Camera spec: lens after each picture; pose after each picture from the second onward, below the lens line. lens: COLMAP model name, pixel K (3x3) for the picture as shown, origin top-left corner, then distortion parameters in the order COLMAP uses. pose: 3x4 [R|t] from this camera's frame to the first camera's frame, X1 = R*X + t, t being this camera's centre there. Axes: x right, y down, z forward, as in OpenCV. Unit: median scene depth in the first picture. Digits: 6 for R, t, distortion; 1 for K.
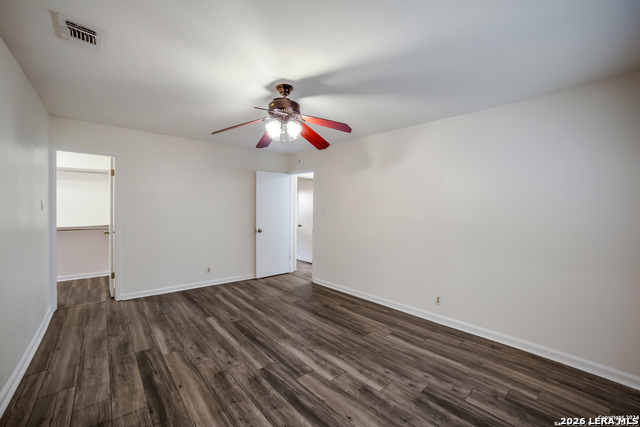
lens RADIAL K [[257.4, 0, 320.0], [0, 257.4, 213.5], [0, 0, 1]] dist [-0.101654, 0.045256]
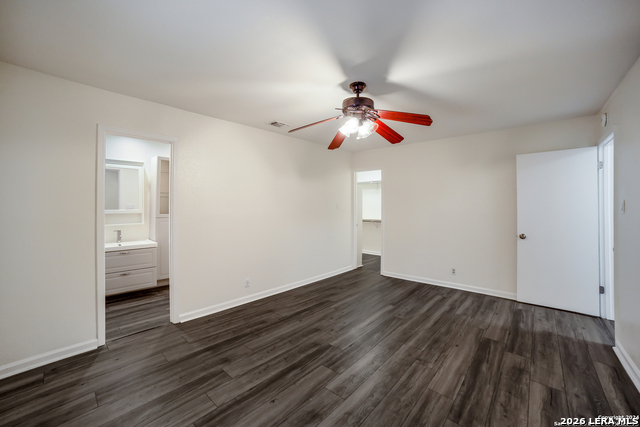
lens RADIAL K [[258.9, 0, 315.8], [0, 258.9, 207.2], [0, 0, 1]] dist [-0.095185, 0.028417]
pose [[0.098532, -0.012269, -0.995058, 0.751095], [-0.018187, 0.999735, -0.014128, 0.011692], [0.994968, 0.019489, 0.098283, 0.667515]]
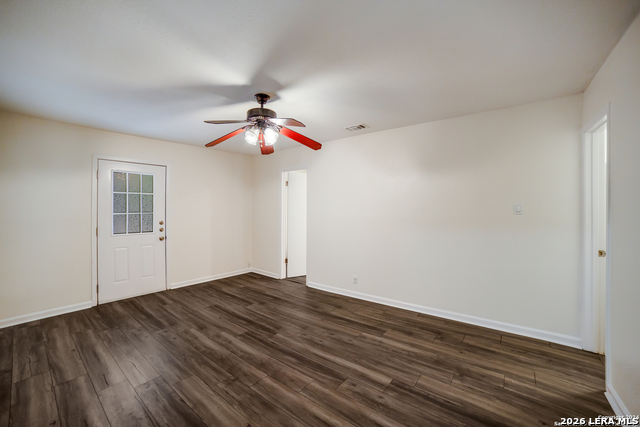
lens RADIAL K [[258.9, 0, 315.8], [0, 258.9, 207.2], [0, 0, 1]] dist [-0.095185, 0.028417]
pose [[-0.987352, -0.015822, -0.157752, -0.182882], [-0.017992, 0.999762, 0.012337, -0.036932], [0.157520, 0.015019, -0.987402, 1.903222]]
